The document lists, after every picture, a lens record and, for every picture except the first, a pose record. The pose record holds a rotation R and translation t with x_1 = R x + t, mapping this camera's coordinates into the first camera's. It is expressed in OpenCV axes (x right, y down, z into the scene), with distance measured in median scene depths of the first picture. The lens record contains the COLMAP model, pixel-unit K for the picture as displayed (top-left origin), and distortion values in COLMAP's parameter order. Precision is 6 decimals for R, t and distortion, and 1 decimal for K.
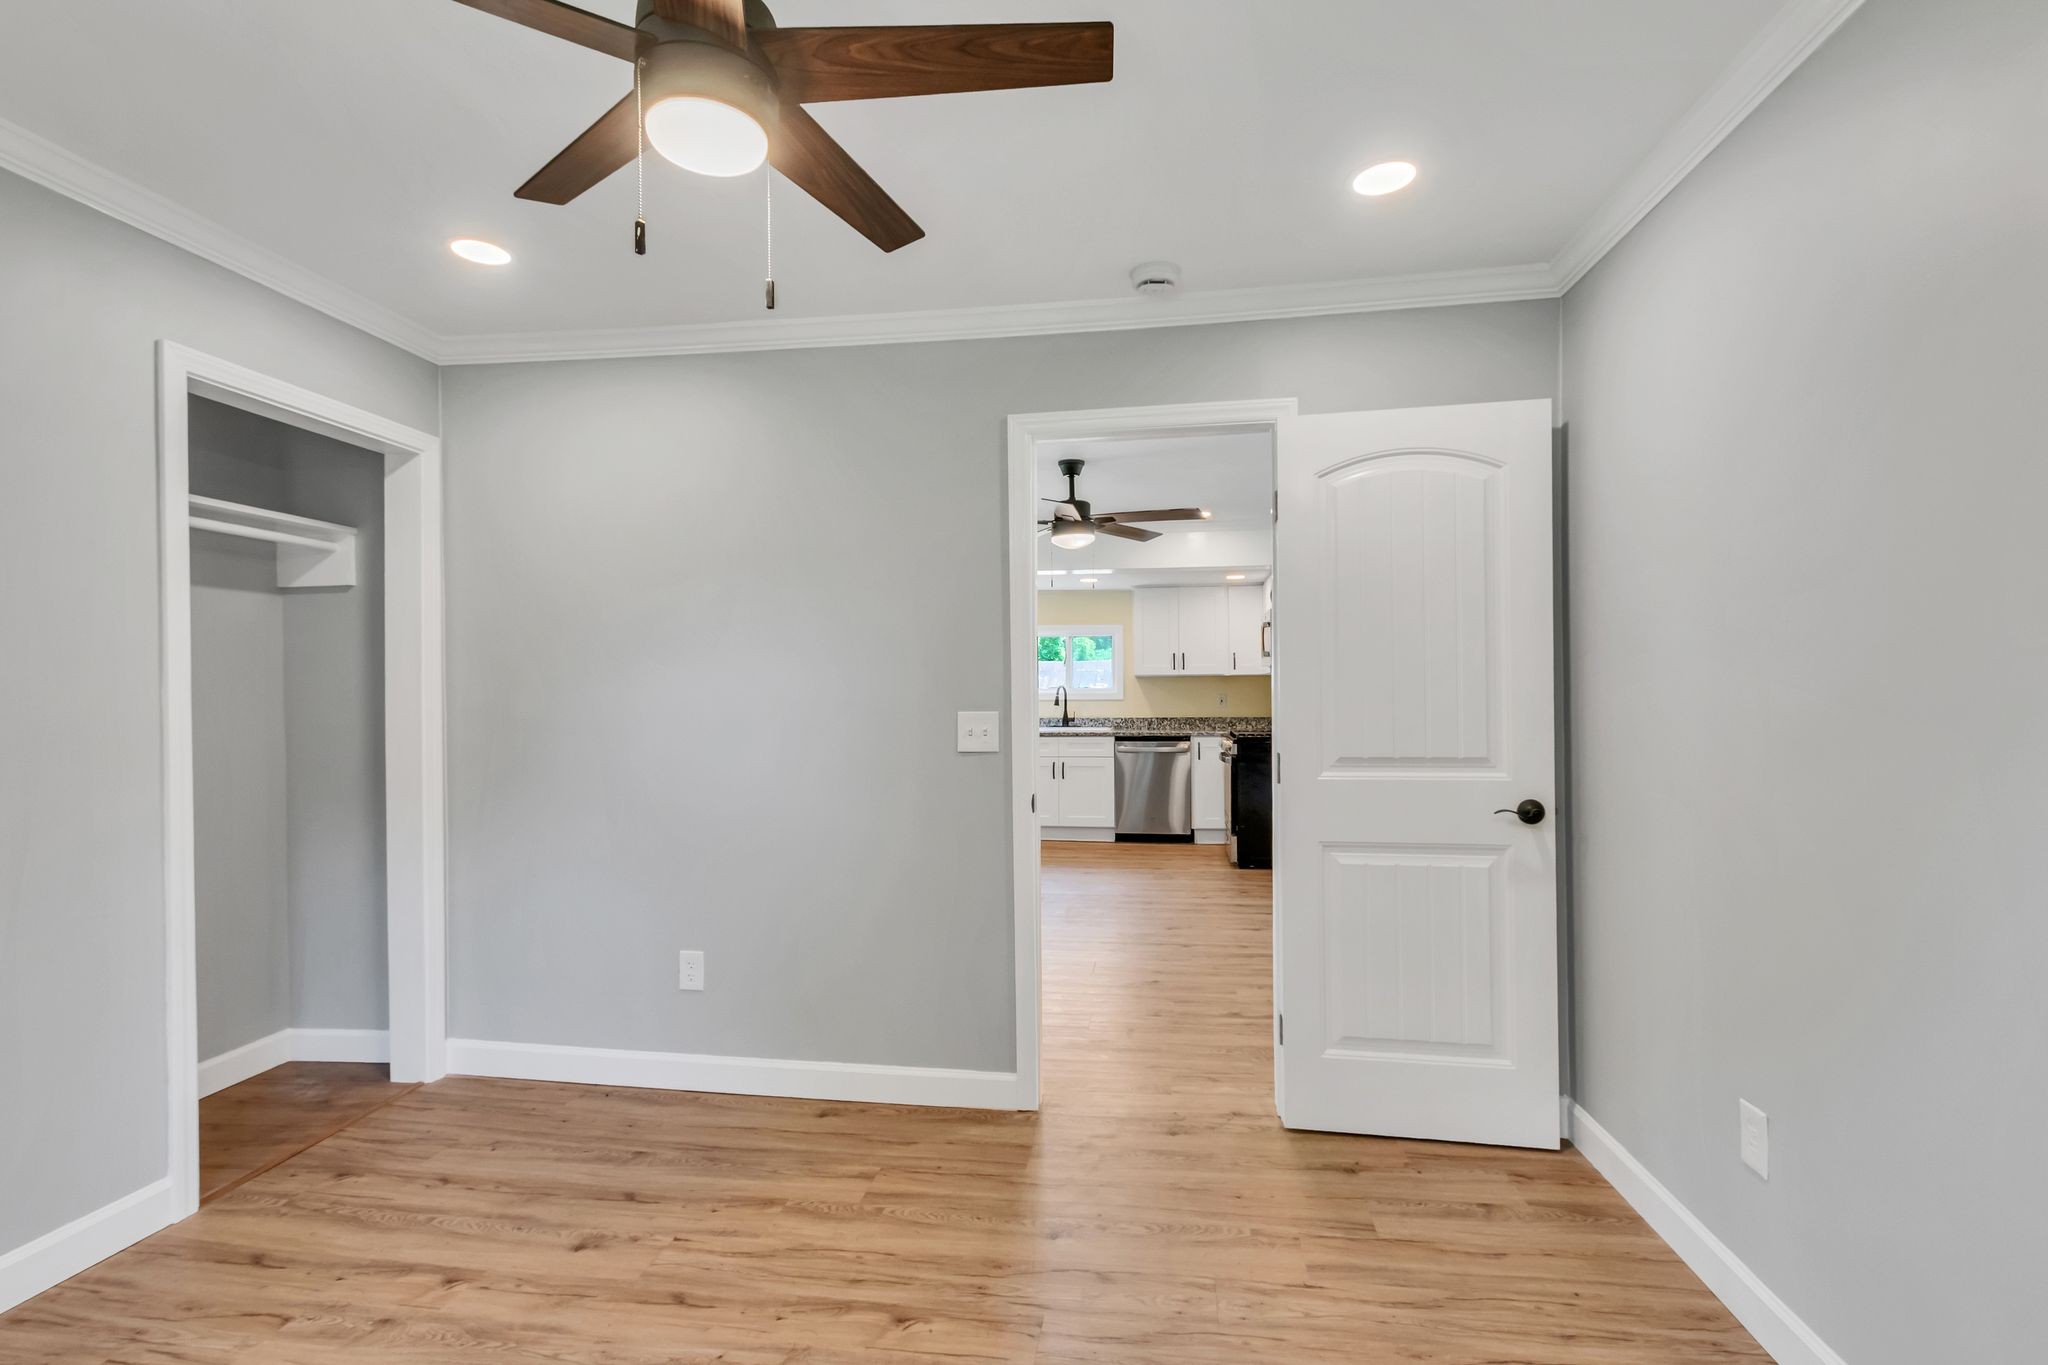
lens RADIAL K [[1366.4, 0, 1024.0], [0, 1366.4, 682.5], [0, 0, 1]] dist [0.006509, 0.001329]
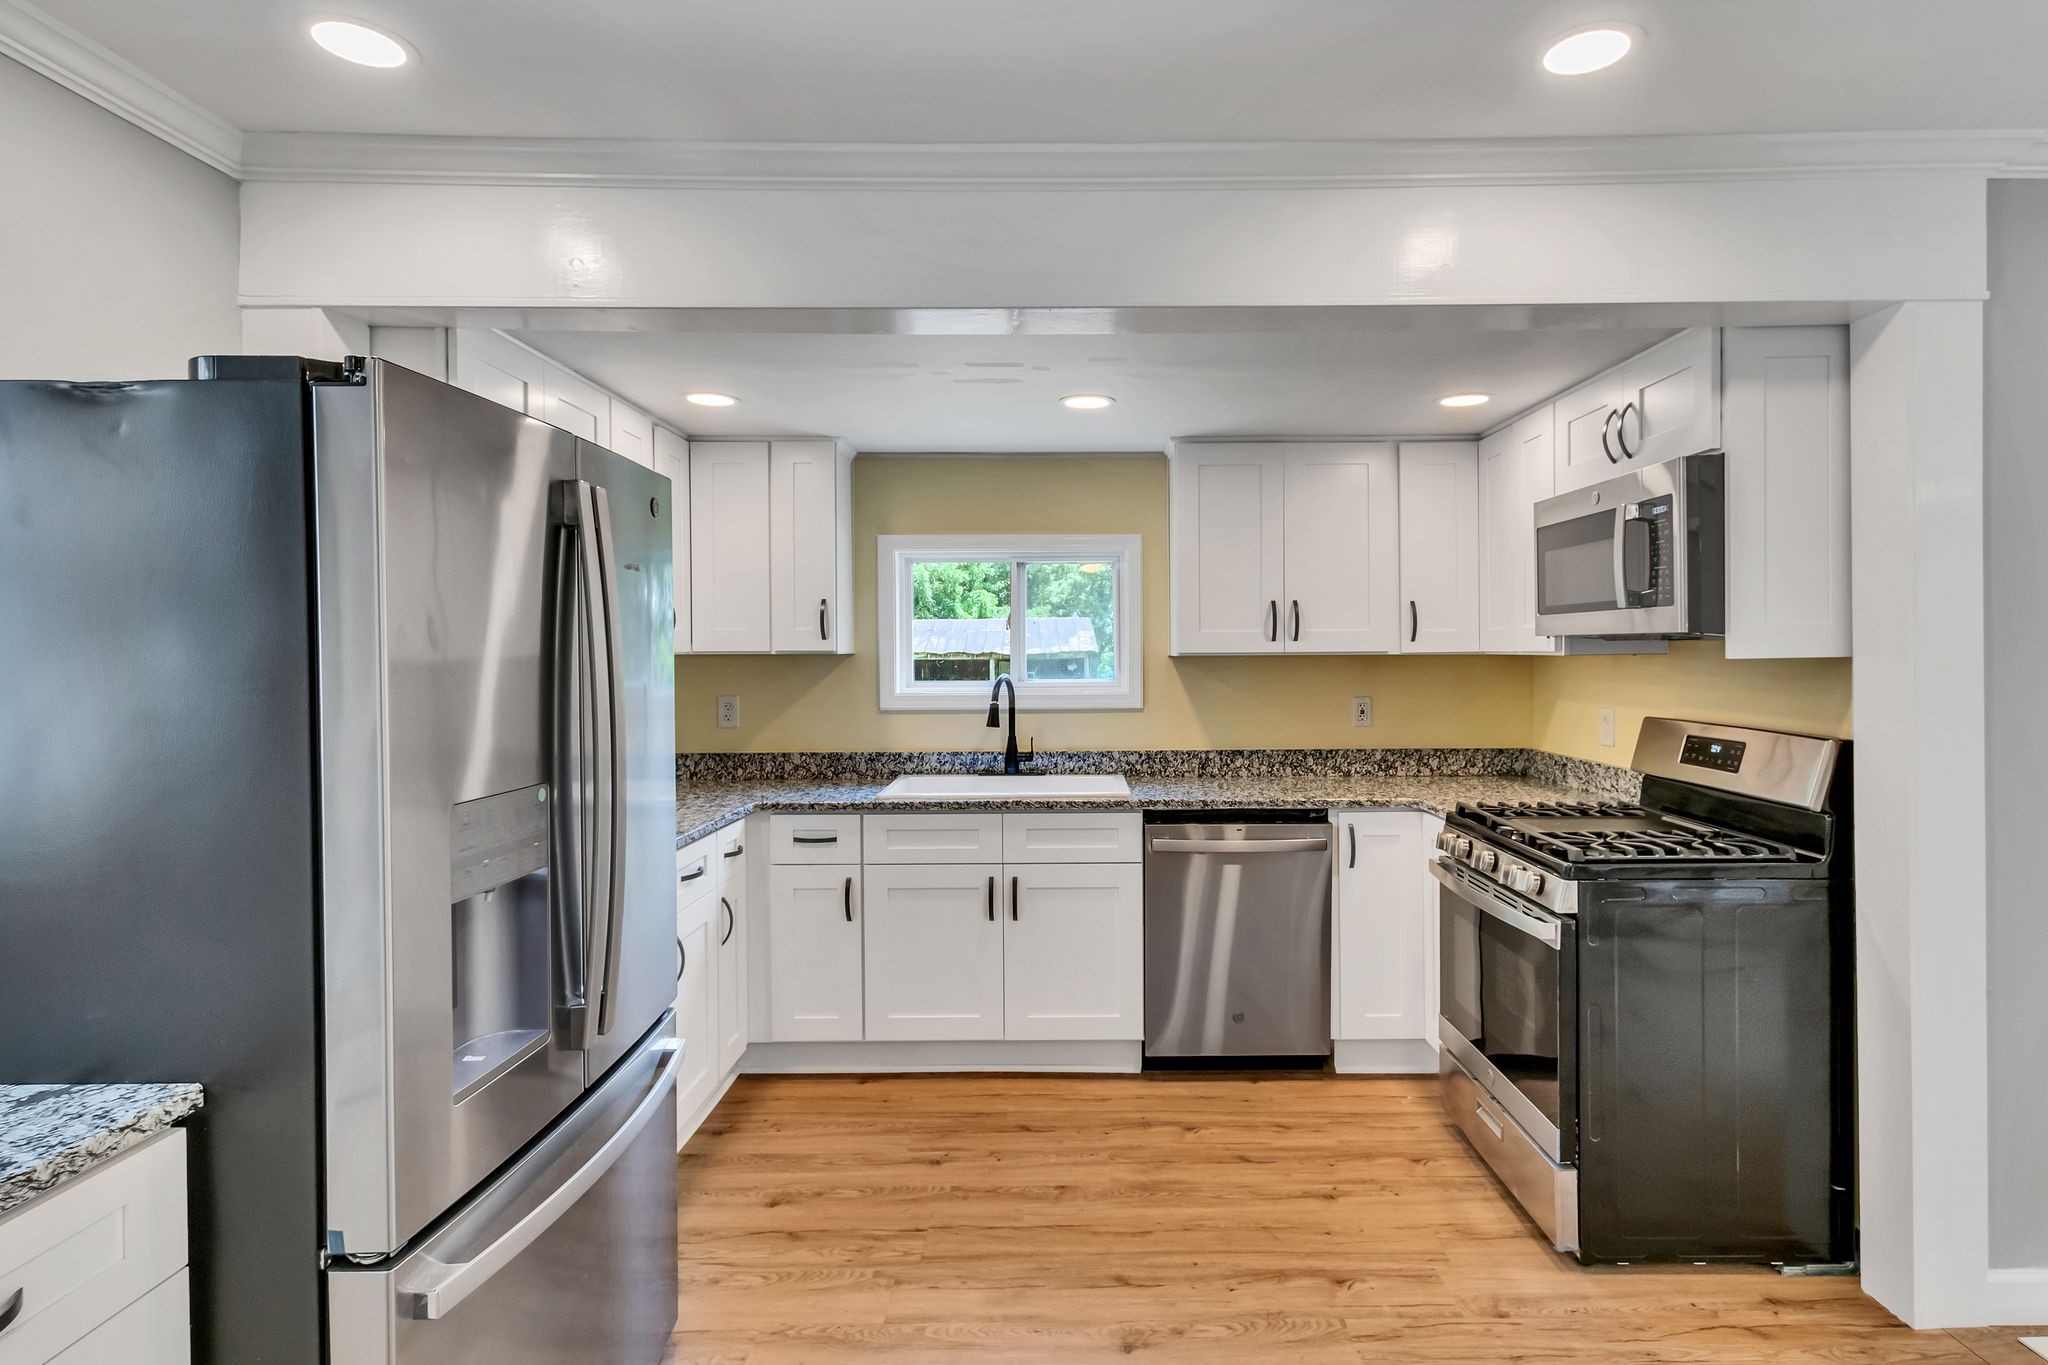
lens RADIAL K [[1366.4, 0, 1024.0], [0, 1366.4, 682.5], [0, 0, 1]] dist [0.006509, 0.001329]
pose [[0.997893, 0.002466, 0.064832, 0.006564], [-0.003848, 0.999768, 0.021202, -0.005131], [-0.064764, -0.021406, 0.997671, 0.585527]]
